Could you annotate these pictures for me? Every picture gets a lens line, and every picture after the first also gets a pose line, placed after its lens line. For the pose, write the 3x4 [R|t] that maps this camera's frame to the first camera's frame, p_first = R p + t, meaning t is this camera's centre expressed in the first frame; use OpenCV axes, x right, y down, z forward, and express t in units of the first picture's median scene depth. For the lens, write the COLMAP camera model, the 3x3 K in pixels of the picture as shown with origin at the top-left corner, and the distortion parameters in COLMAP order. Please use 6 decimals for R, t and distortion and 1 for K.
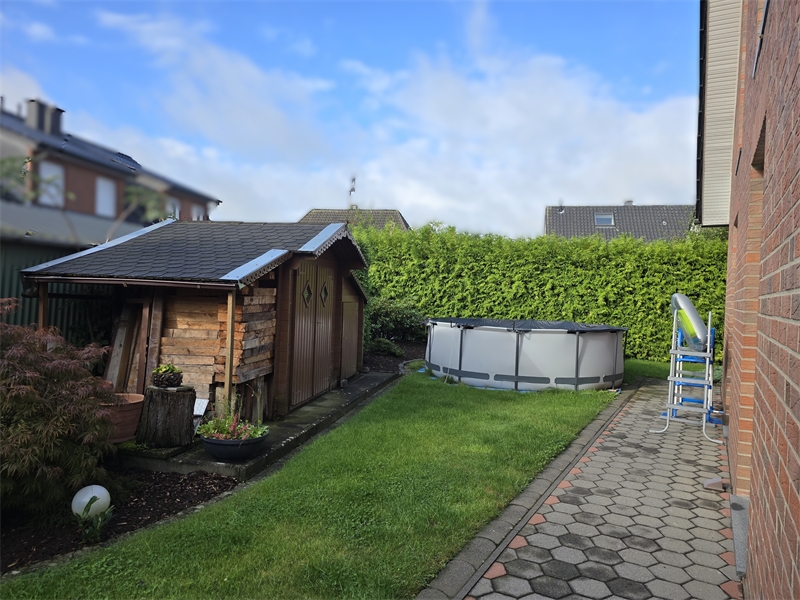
lens RADIAL K [[539.9, 0, 403.1], [0, 539.9, 297.1], [0, 0, 1]] dist [0.032723, -0.014218]
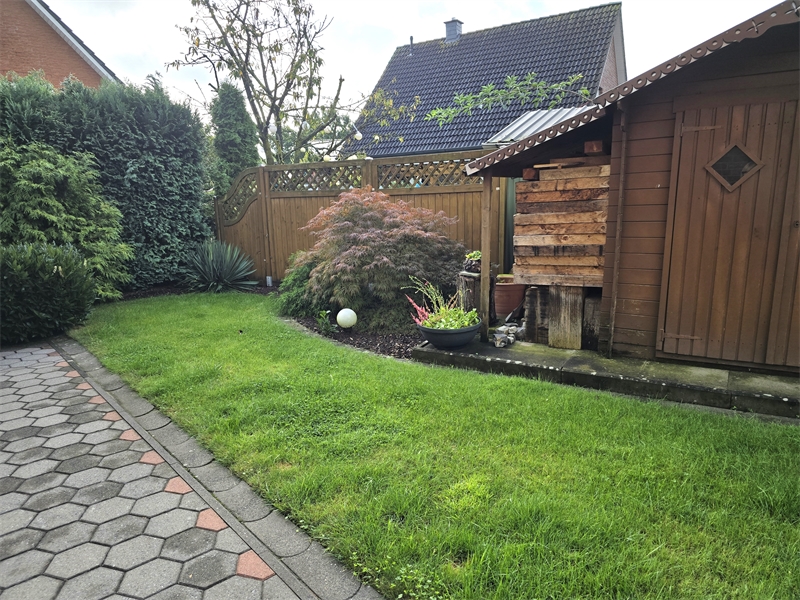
lens RADIAL K [[539.9, 0, 404.0], [0, 539.9, 300.7], [0, 0, 1]] dist [0.032723, -0.014218]
pose [[-0.328936, 0.157588, -0.931111, 0.807851], [0.014072, 0.986687, 0.162022, 0.059721], [0.944247, 0.040192, -0.326774, 1.567185]]
